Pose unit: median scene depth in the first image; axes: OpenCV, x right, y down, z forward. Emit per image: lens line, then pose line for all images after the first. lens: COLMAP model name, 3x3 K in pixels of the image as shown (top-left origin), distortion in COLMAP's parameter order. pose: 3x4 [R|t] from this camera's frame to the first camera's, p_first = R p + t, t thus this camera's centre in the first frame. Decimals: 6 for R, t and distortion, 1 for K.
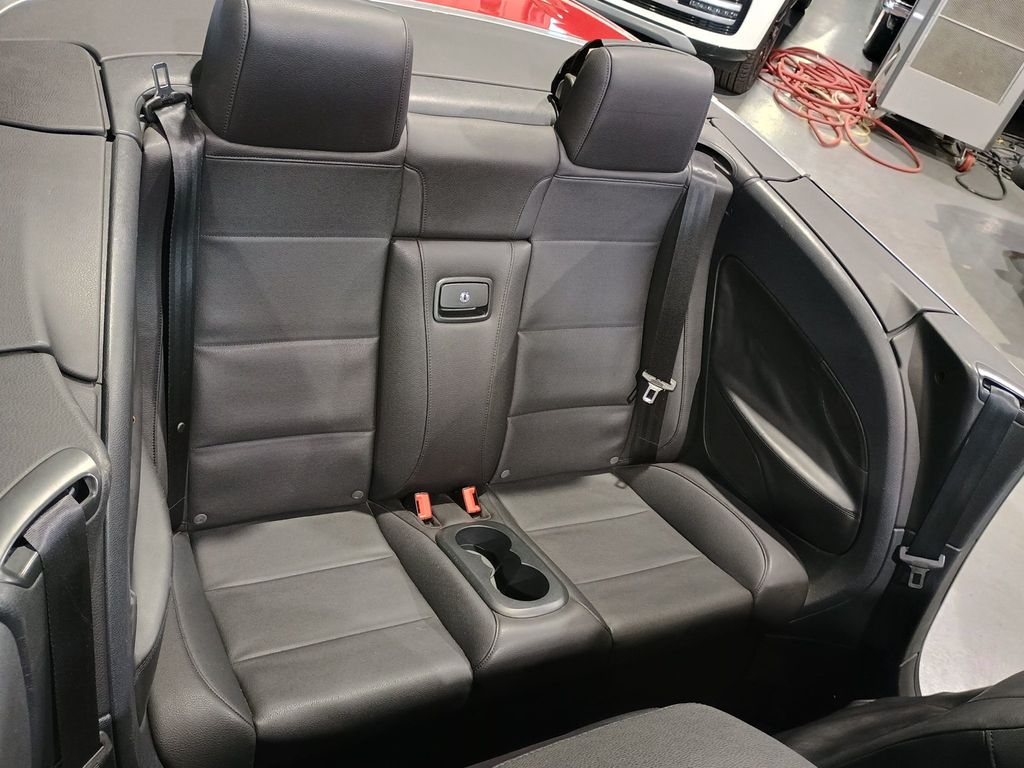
lens RADIAL K [[868.7, 0, 535.1], [0, 868.7, 384.8], [0, 0, 1]] dist [0.061005, -0.000019]
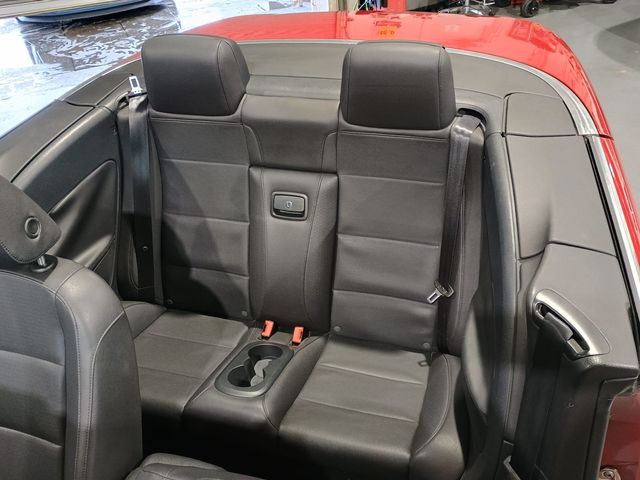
lens RADIAL K [[546.7, 0, 322.8], [0, 546.7, 239.9], [0, 0, 1]] dist [0.067883, -0.095352]
pose [[0.689590, 0.110238, -0.715760, 0.711918], [-0.209956, 0.976332, -0.051910, 0.006281], [0.693097, 0.186075, 0.696414, 0.328731]]
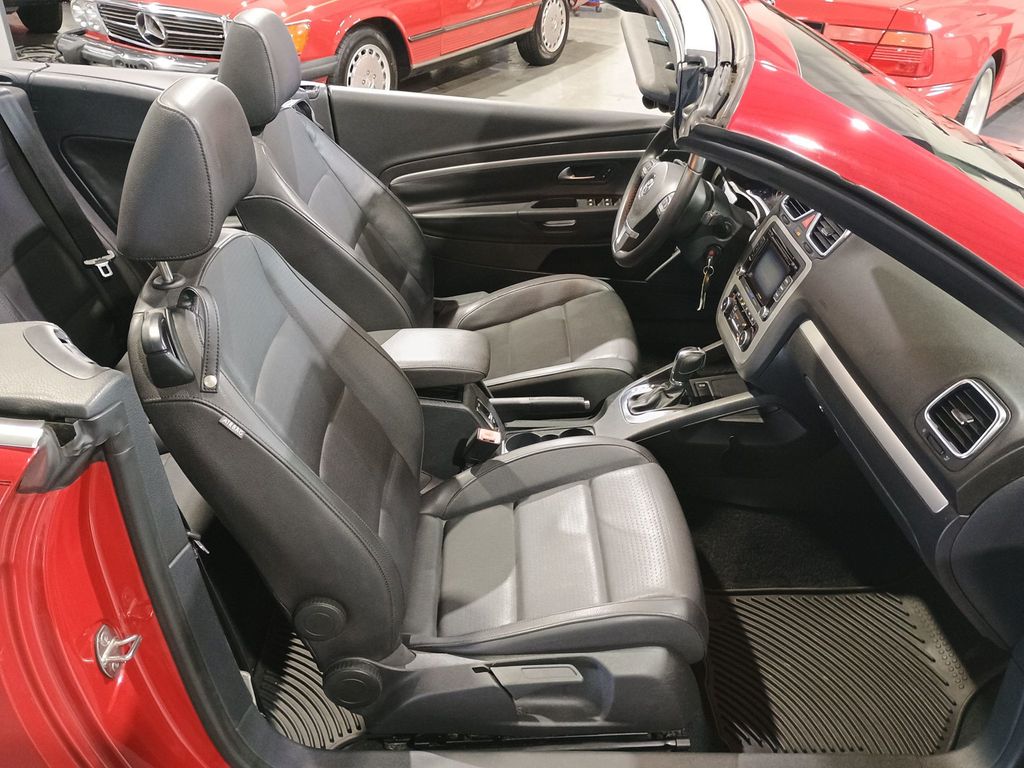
lens RADIAL K [[877.0, 0, 519.2], [0, 877.0, 383.8], [0, 0, 1]] dist [0.076438, -0.112136]
pose [[0.411597, -0.695282, 0.589213, -0.538592], [0.651061, 0.676725, 0.343747, 0.079739], [-0.637736, 0.242128, 0.731209, -0.252921]]
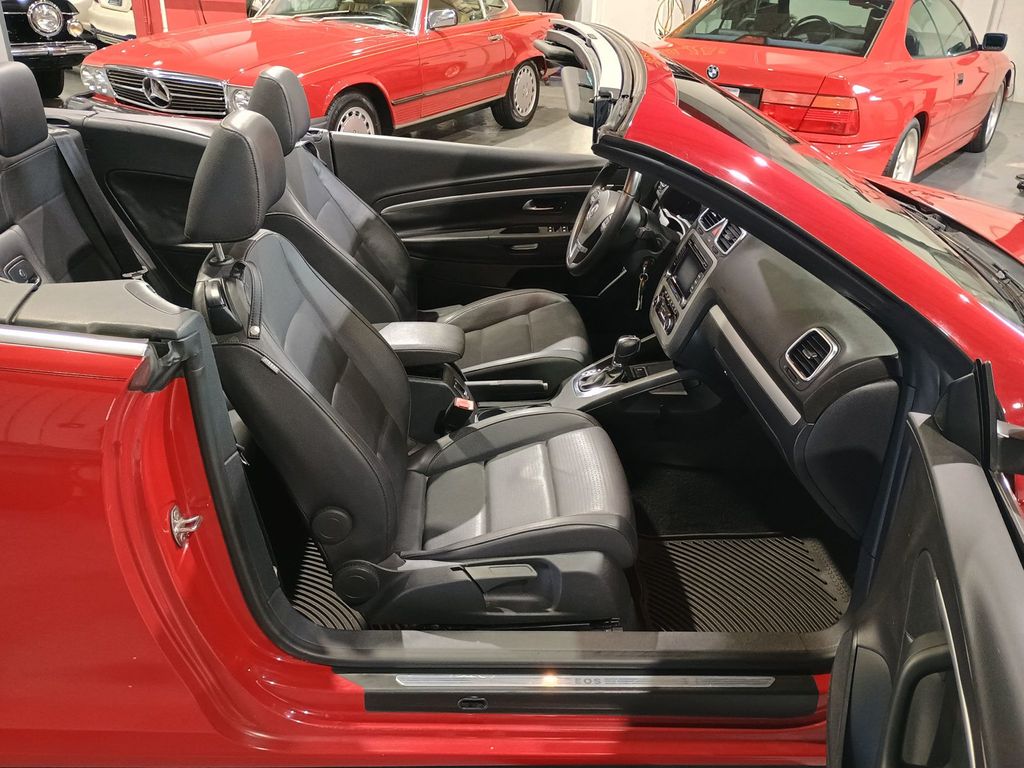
lens RADIAL K [[874.7, 0, 516.4], [0, 874.7, 383.8], [0, 0, 1]] dist [0.067883, -0.095352]
pose [[0.394500, -0.654328, 0.645155, -0.776127], [0.647192, 0.696264, 0.310418, 0.089934], [-0.652313, 0.295079, 0.698152, -0.416471]]
